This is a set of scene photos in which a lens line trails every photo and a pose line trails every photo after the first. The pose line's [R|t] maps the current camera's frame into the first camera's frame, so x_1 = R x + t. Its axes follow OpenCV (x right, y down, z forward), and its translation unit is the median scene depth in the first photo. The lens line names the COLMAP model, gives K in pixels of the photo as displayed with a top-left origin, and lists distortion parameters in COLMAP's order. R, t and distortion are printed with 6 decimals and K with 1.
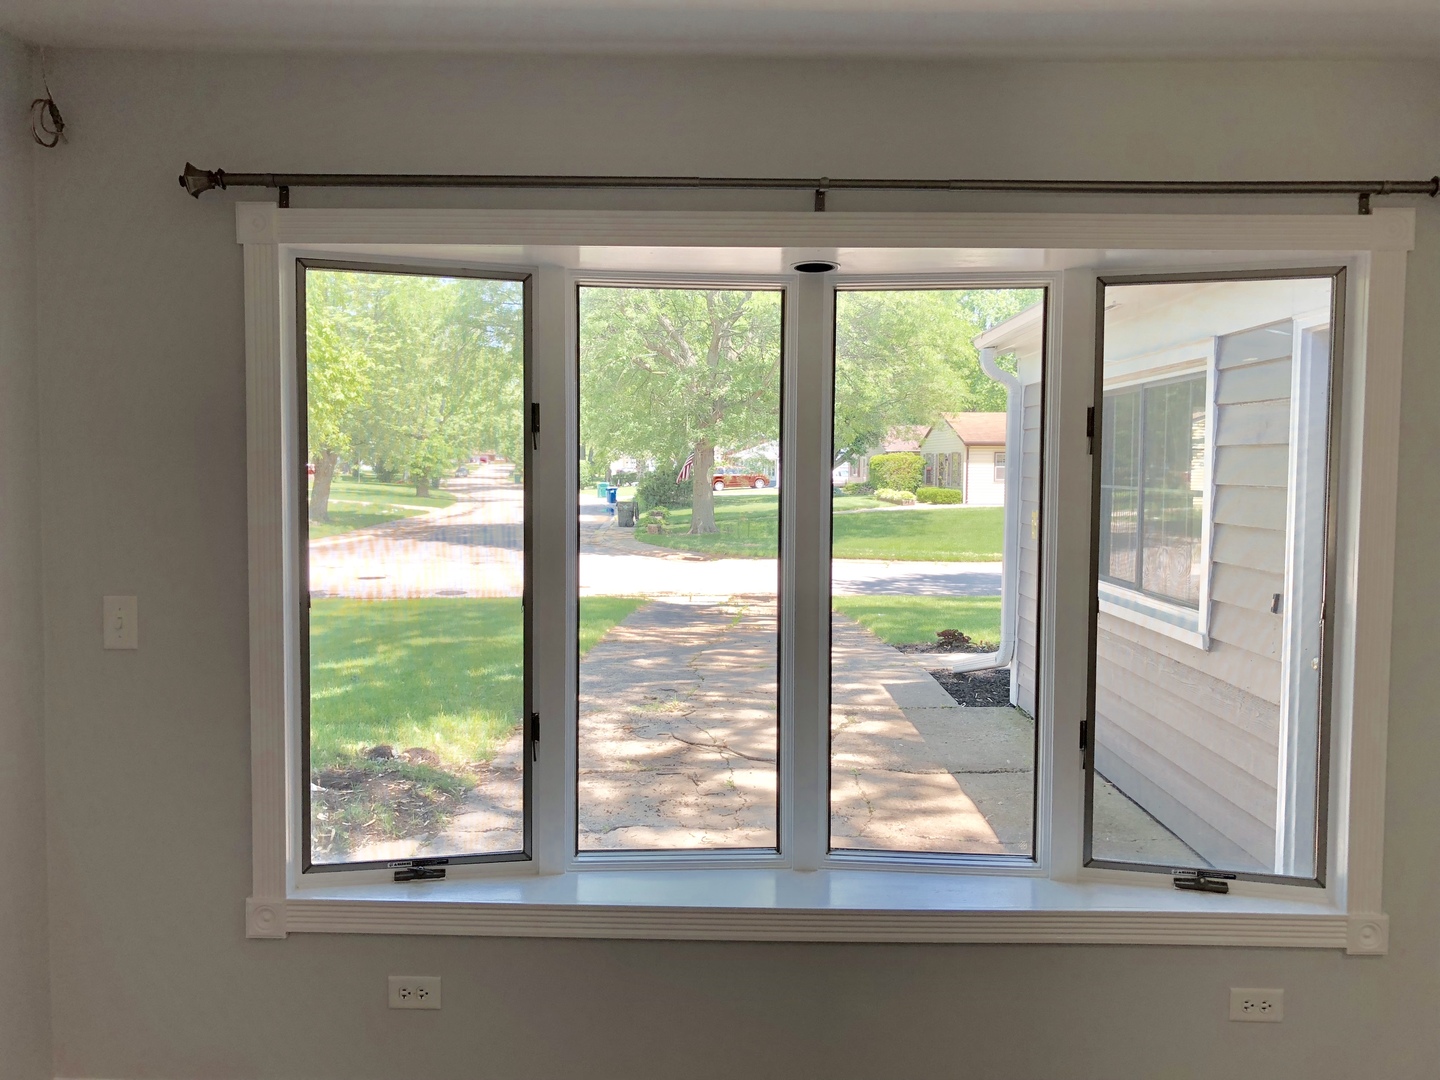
lens RADIAL K [[1188.1, 0, 705.0], [0, 1188.1, 537.2], [0, 0, 1]] dist [0.012783, -0.008736]
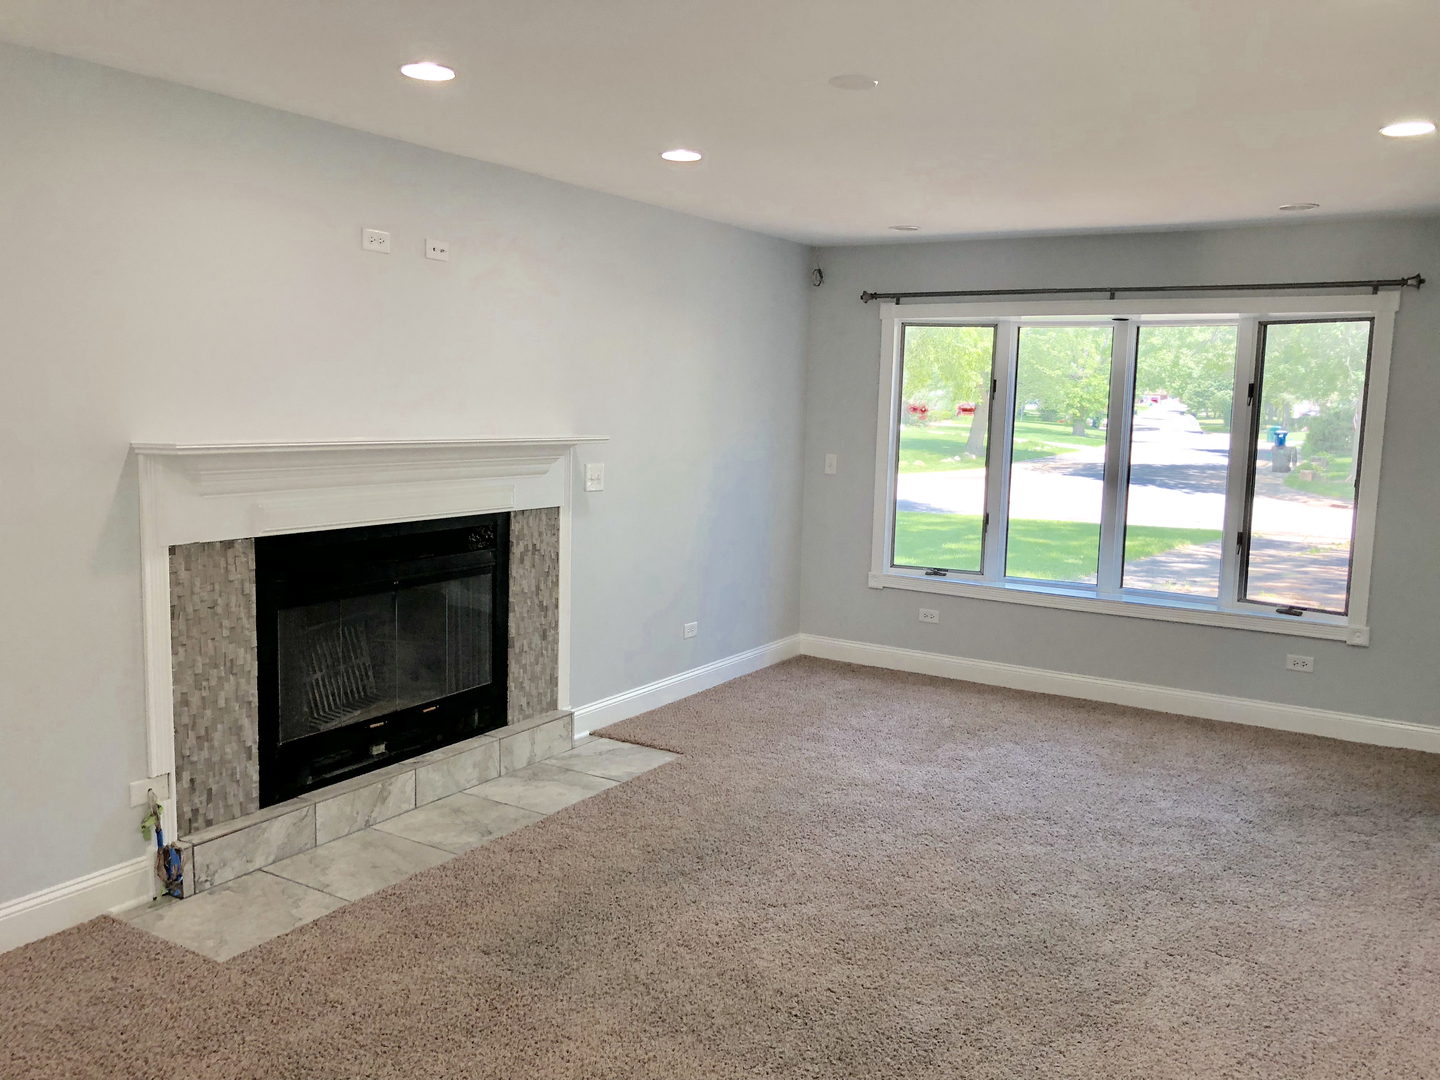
lens RADIAL K [[1188.1, 0, 715.3], [0, 1188.1, 541.5], [0, 0, 1]] dist [0.012783, -0.008736]
pose [[0.858854, 0.076317, -0.506503, 0.608779], [-0.048489, 0.996511, 0.067926, 0.073553], [0.509920, -0.033779, 0.859558, -1.340634]]
